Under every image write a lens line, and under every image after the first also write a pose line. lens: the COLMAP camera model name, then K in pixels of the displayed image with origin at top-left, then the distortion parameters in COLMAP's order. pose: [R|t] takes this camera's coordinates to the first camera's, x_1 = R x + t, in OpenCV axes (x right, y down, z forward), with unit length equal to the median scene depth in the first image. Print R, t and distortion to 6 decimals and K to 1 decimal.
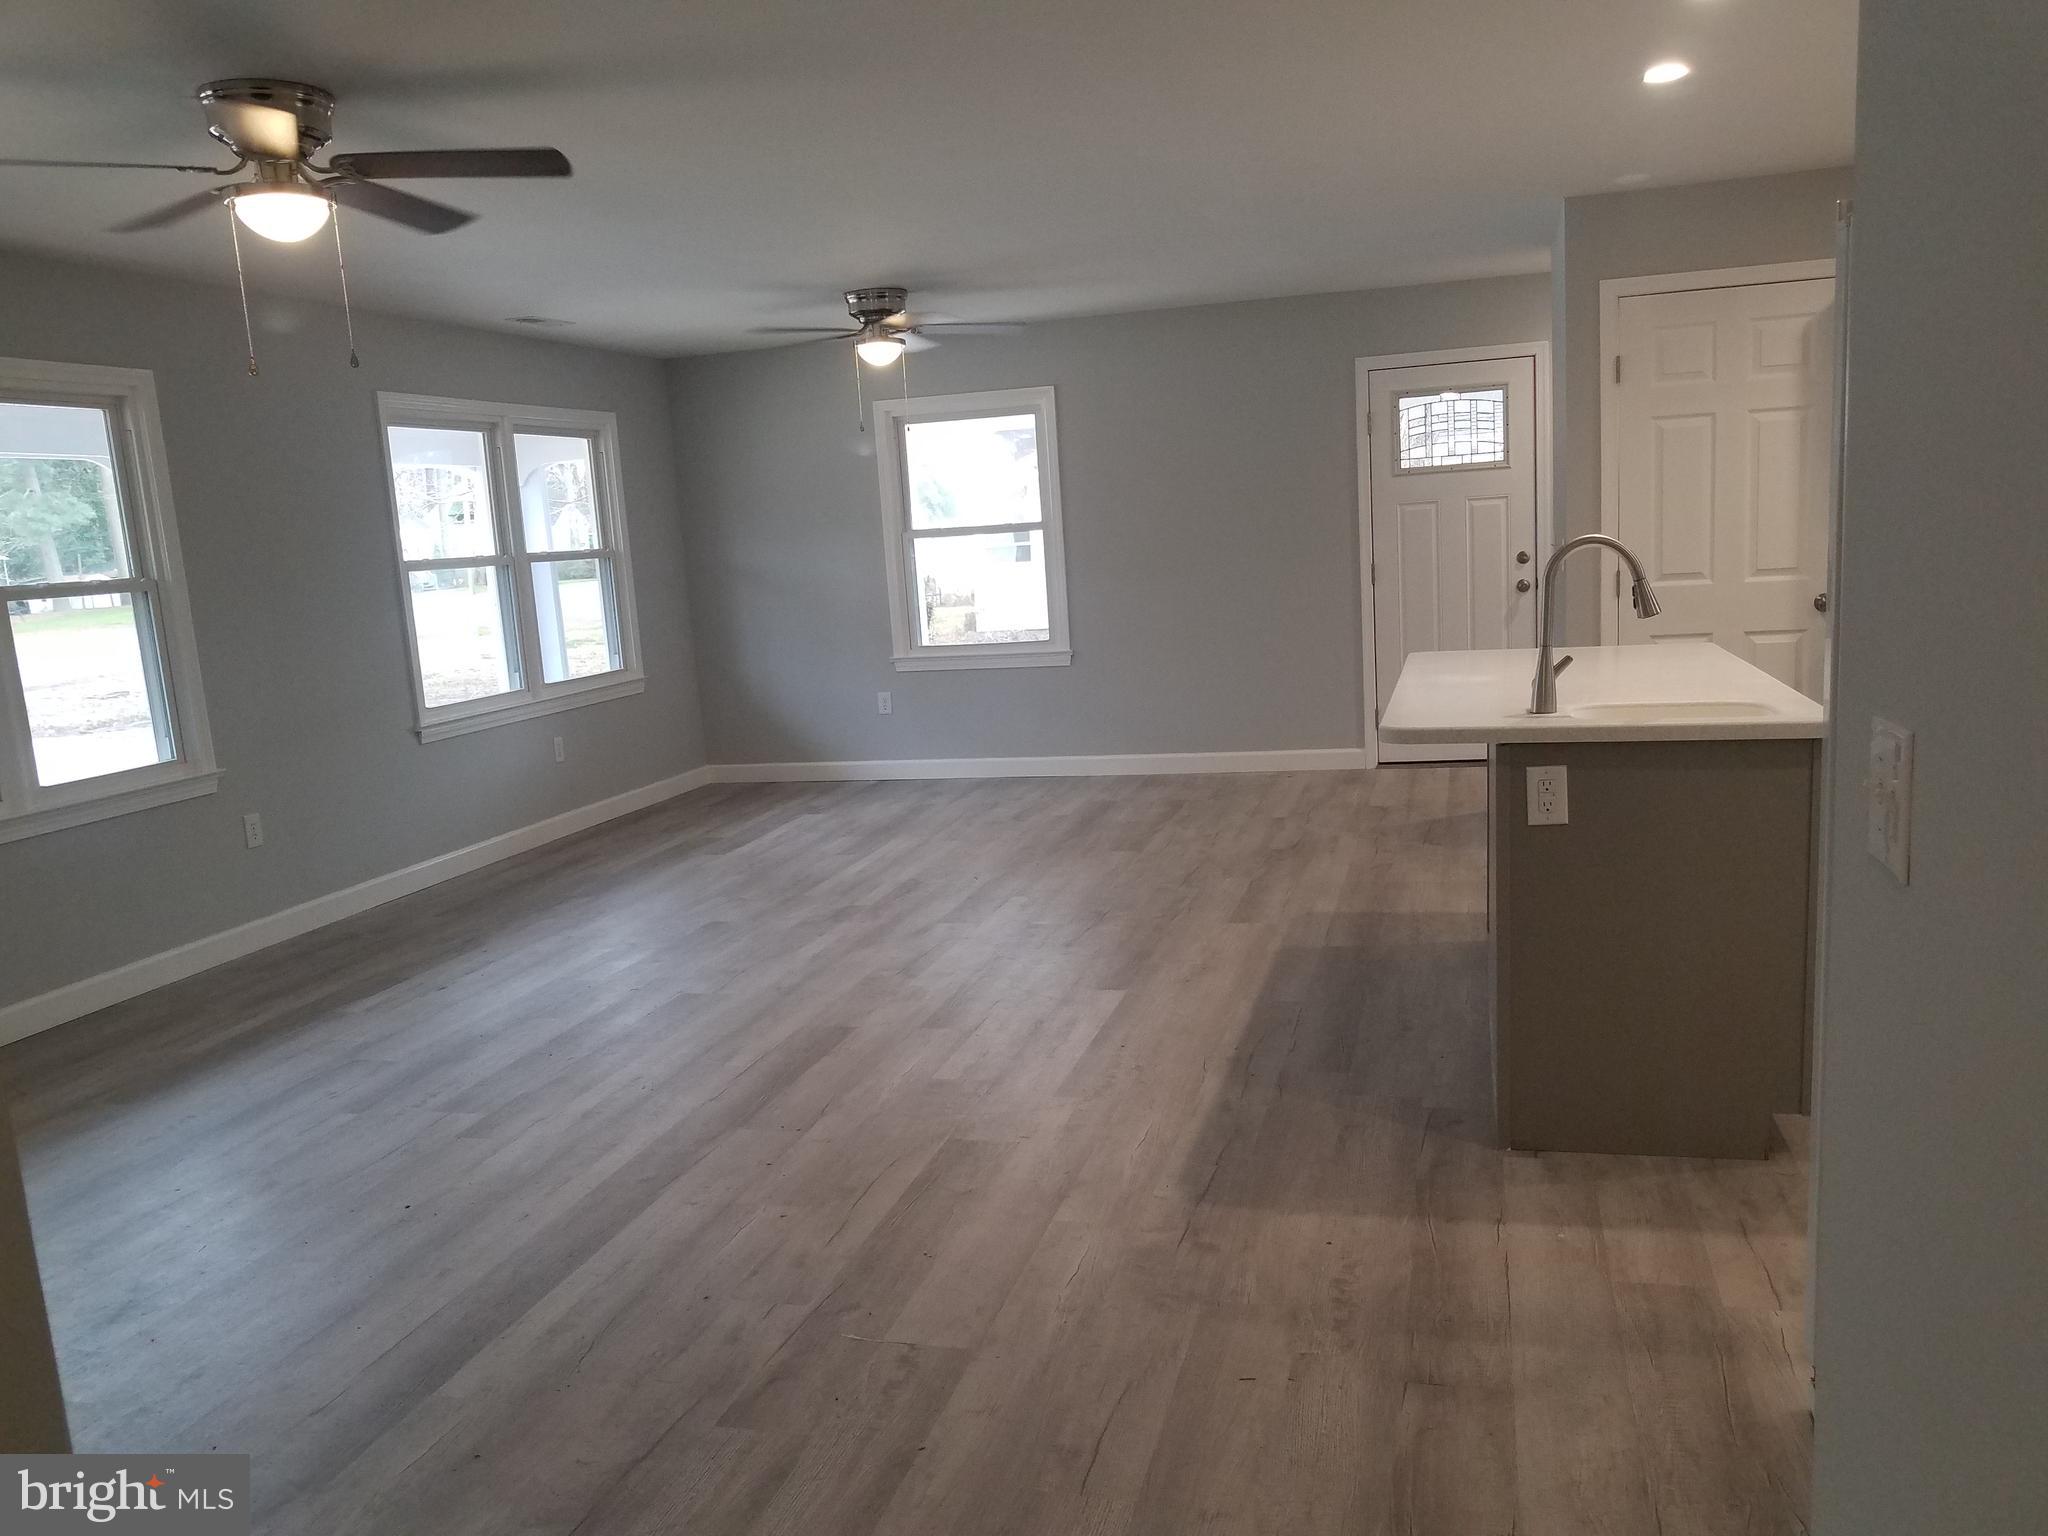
lens RADIAL K [[1591.4, 0, 1037.1], [0, 1591.4, 811.8], [0, 0, 1]] dist [0.008776, -0.018893]
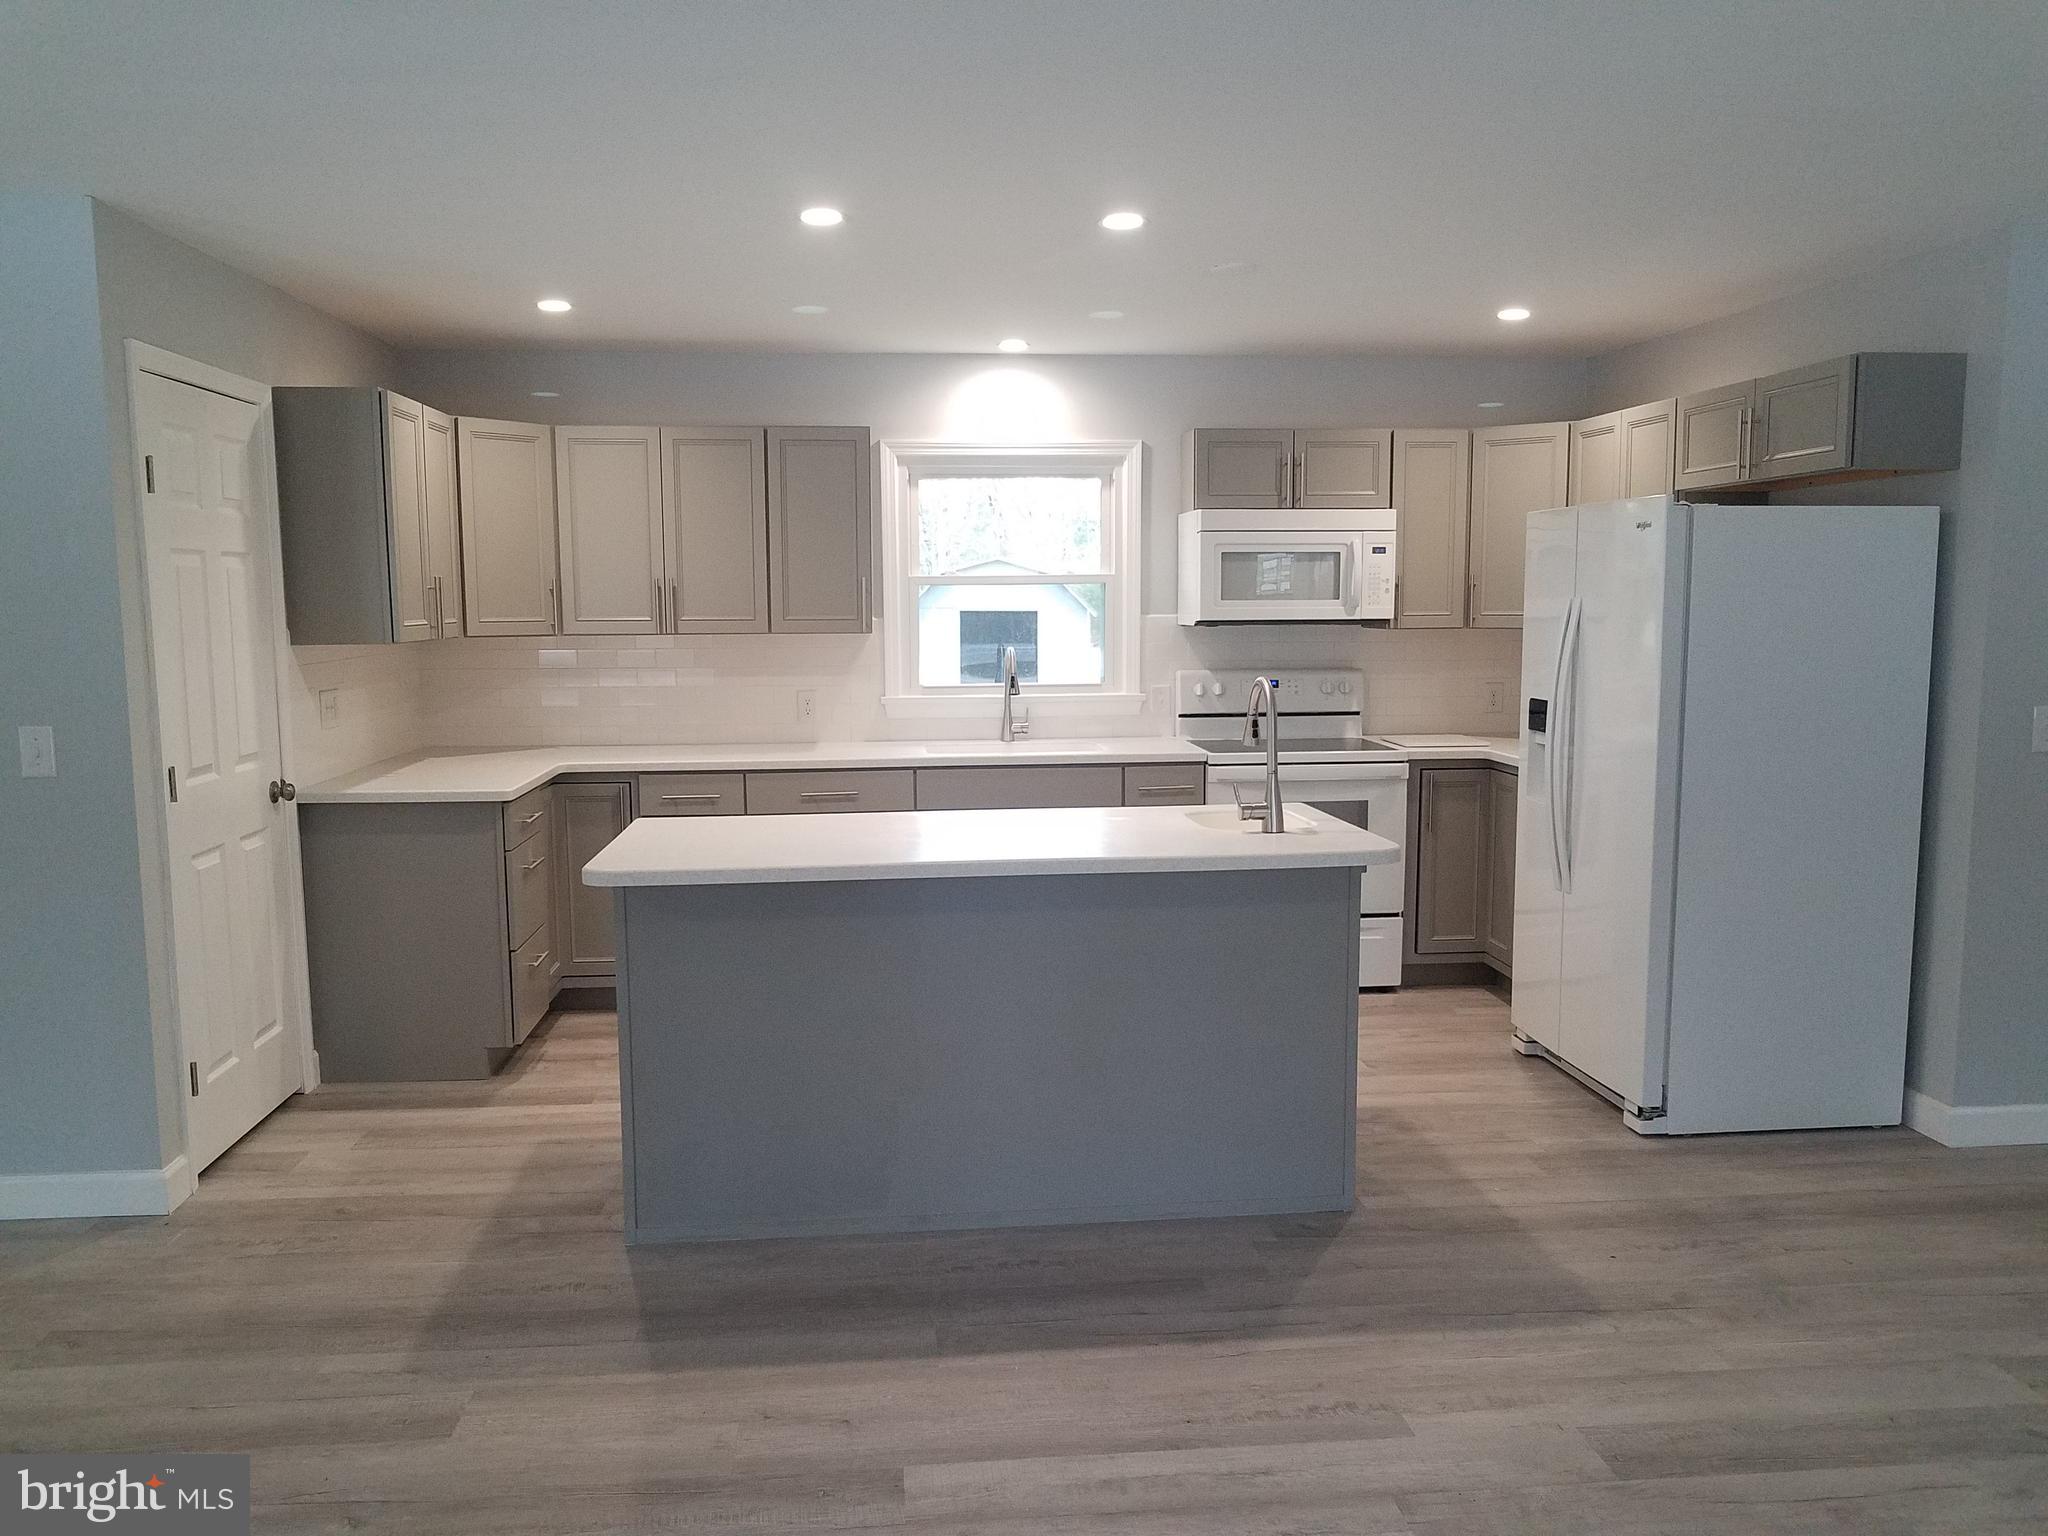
lens RADIAL K [[1591.4, 0, 1015.2], [0, 1591.4, 779.7], [0, 0, 1]] dist [0.008776, -0.018893]
pose [[-0.342800, -0.040593, 0.938531, -0.381615], [0.195514, 0.974106, 0.113543, -0.146906], [-0.918838, 0.222418, -0.325987, 0.859980]]
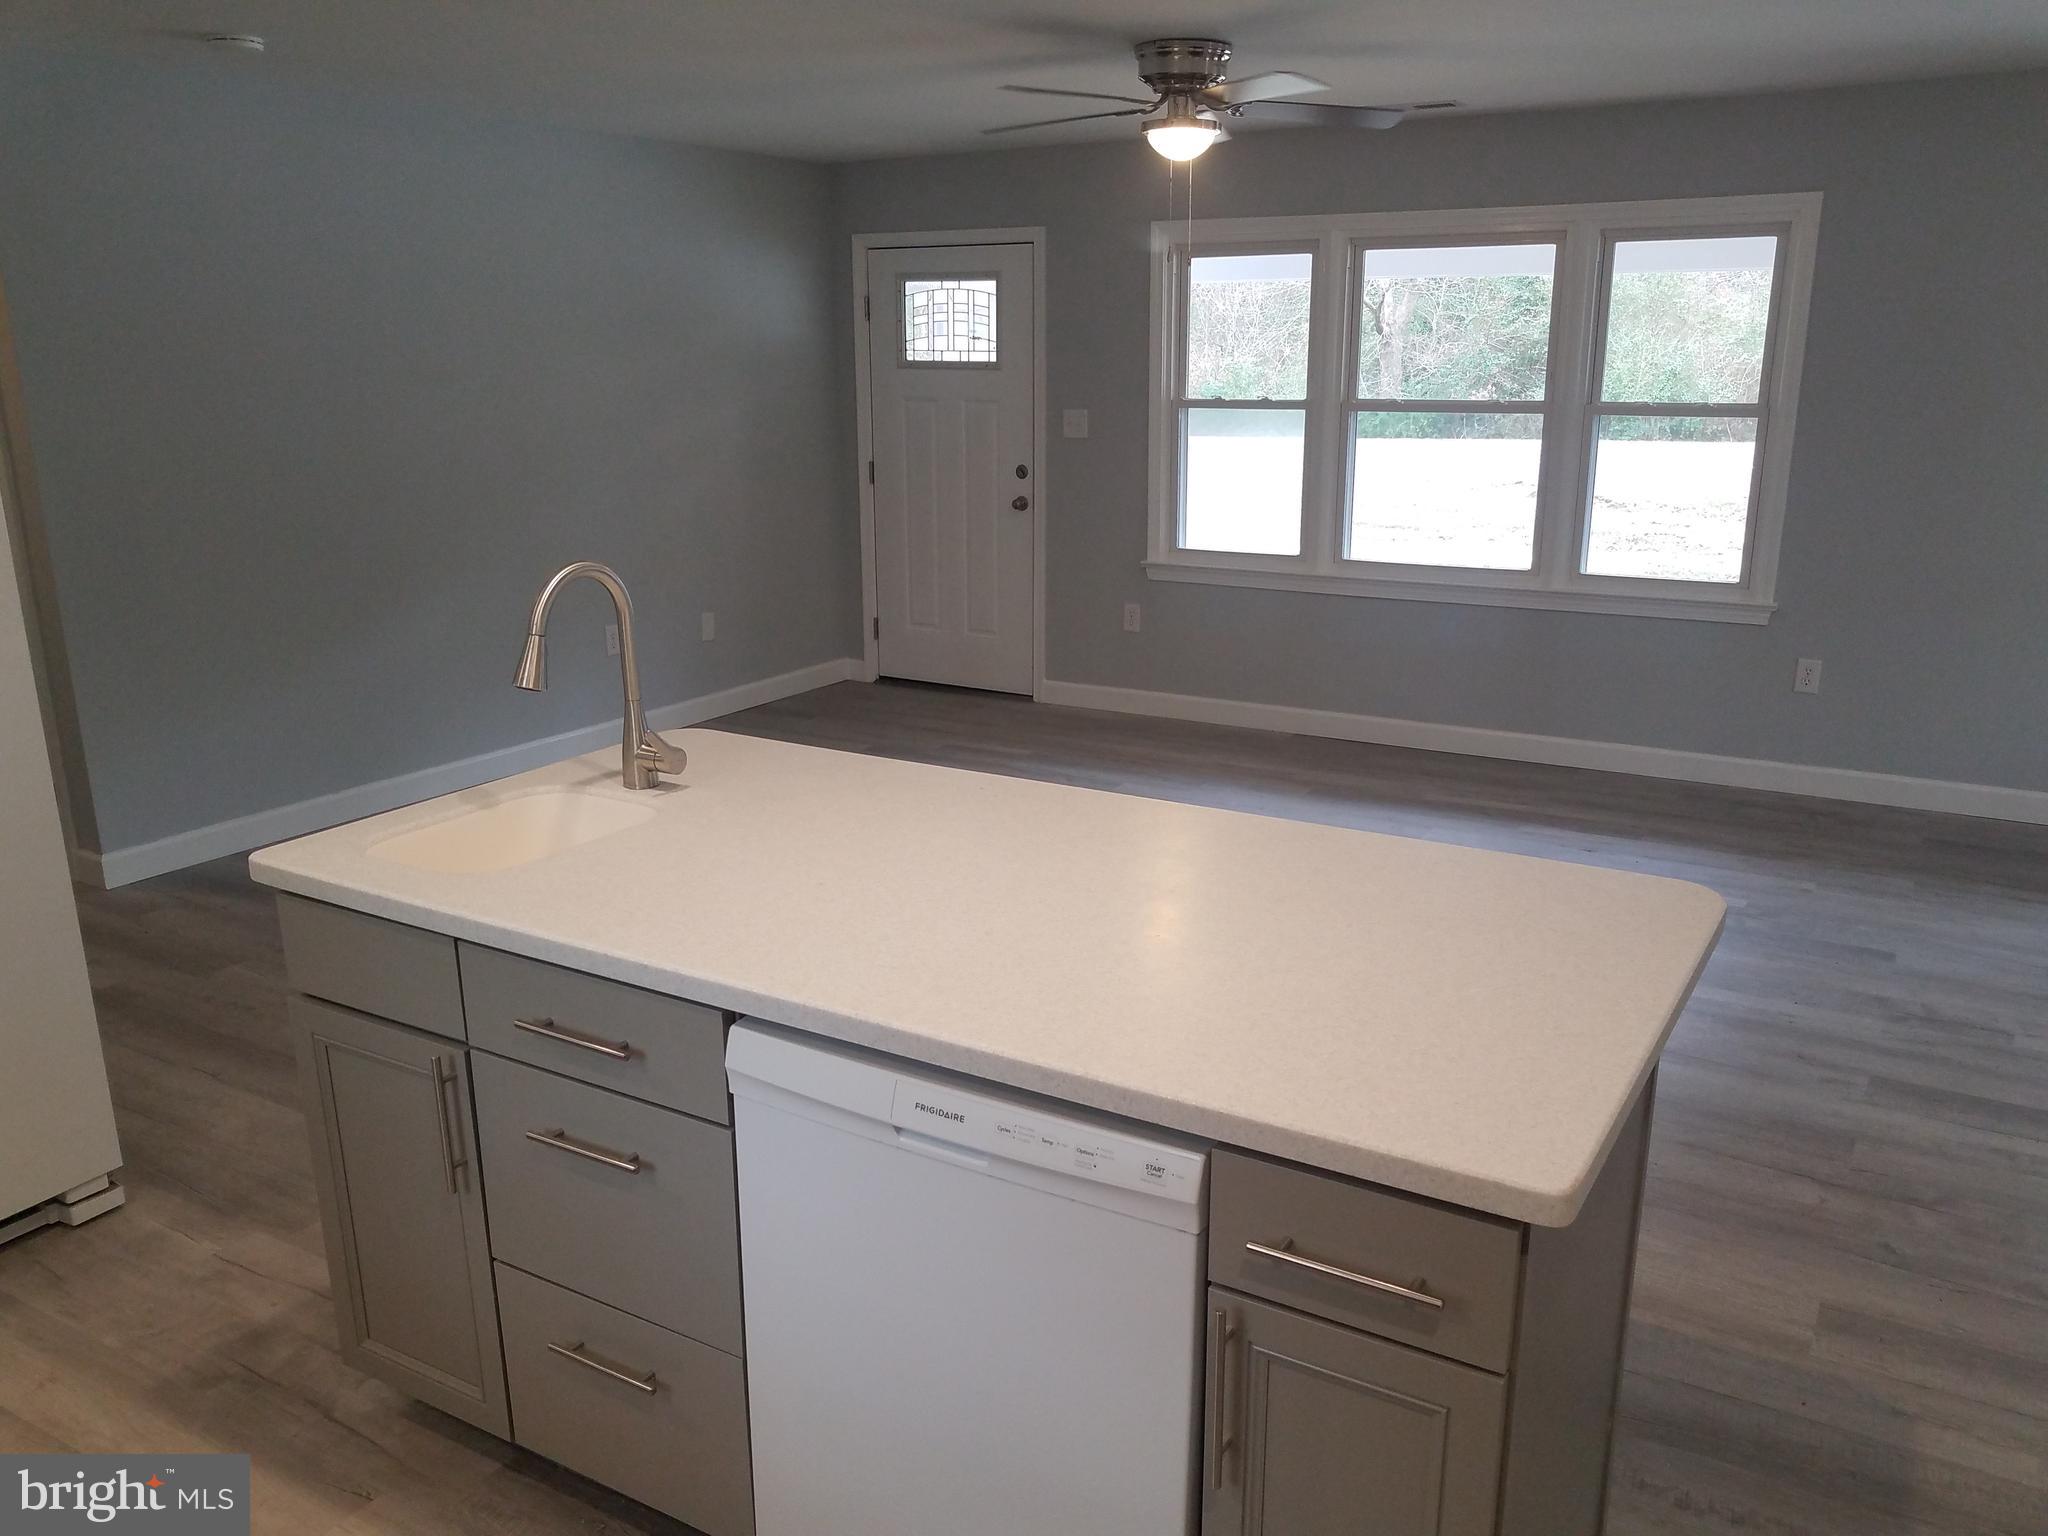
lens RADIAL K [[1591.4, 0, 1038.7], [0, 1591.4, 787.2], [0, 0, 1]] dist [0.008776, -0.018893]
pose [[-0.261078, 0.308819, -0.914587, 0.528455], [-0.152260, 0.922412, 0.354926, -0.195505], [0.953234, 0.231918, -0.193800, 0.747383]]
